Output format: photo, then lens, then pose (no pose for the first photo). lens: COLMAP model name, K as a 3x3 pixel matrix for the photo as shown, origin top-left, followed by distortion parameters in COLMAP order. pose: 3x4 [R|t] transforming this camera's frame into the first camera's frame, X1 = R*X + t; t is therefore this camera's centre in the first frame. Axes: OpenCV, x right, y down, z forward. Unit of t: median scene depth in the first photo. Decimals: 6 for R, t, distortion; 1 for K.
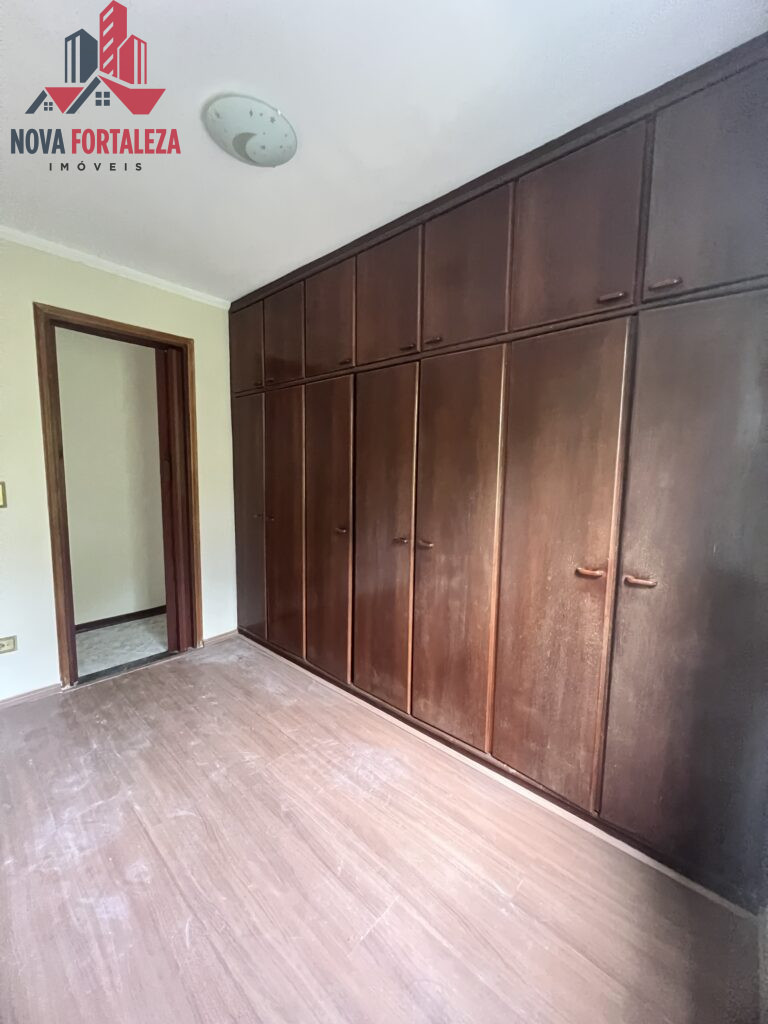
lens RADIAL K [[410.1, 0, 383.8], [0, 410.1, 512.2], [0, 0, 1]] dist [-0.002625, 0.000987]
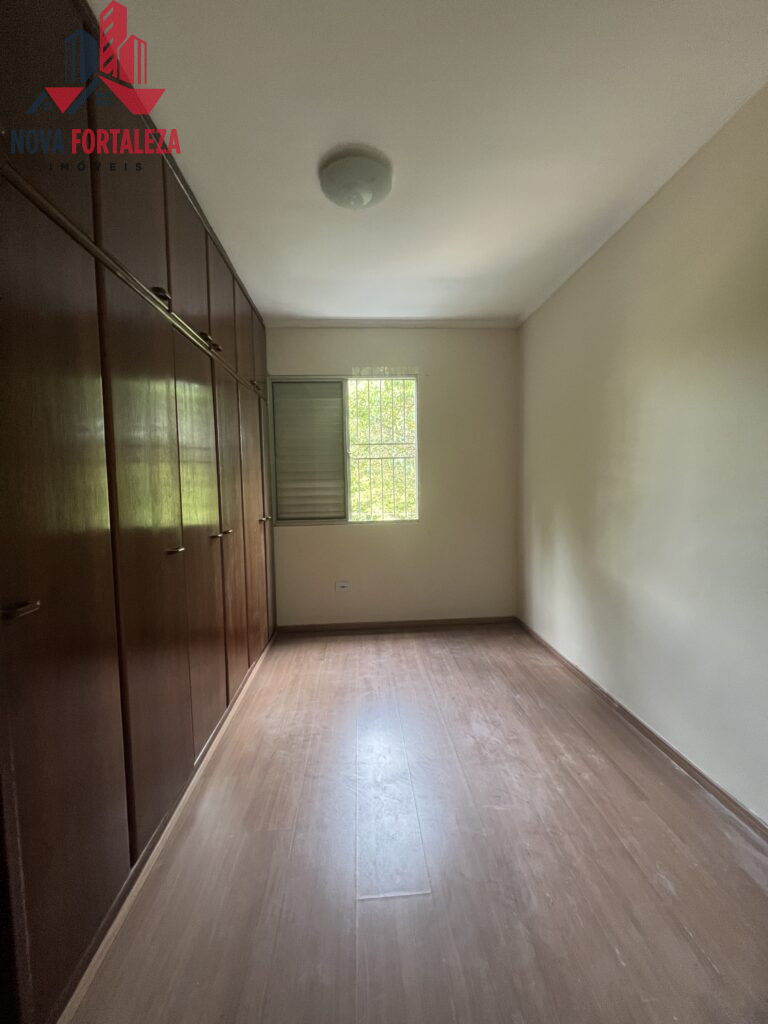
lens RADIAL K [[410.1, 0, 384.1], [0, 410.1, 507.0], [0, 0, 1]] dist [-0.002625, 0.000987]
pose [[-0.719841, -0.034598, 0.693276, -1.215489], [0.083261, 0.987243, 0.135719, -0.133163], [-0.689128, 0.155419, -0.707777, 1.862776]]
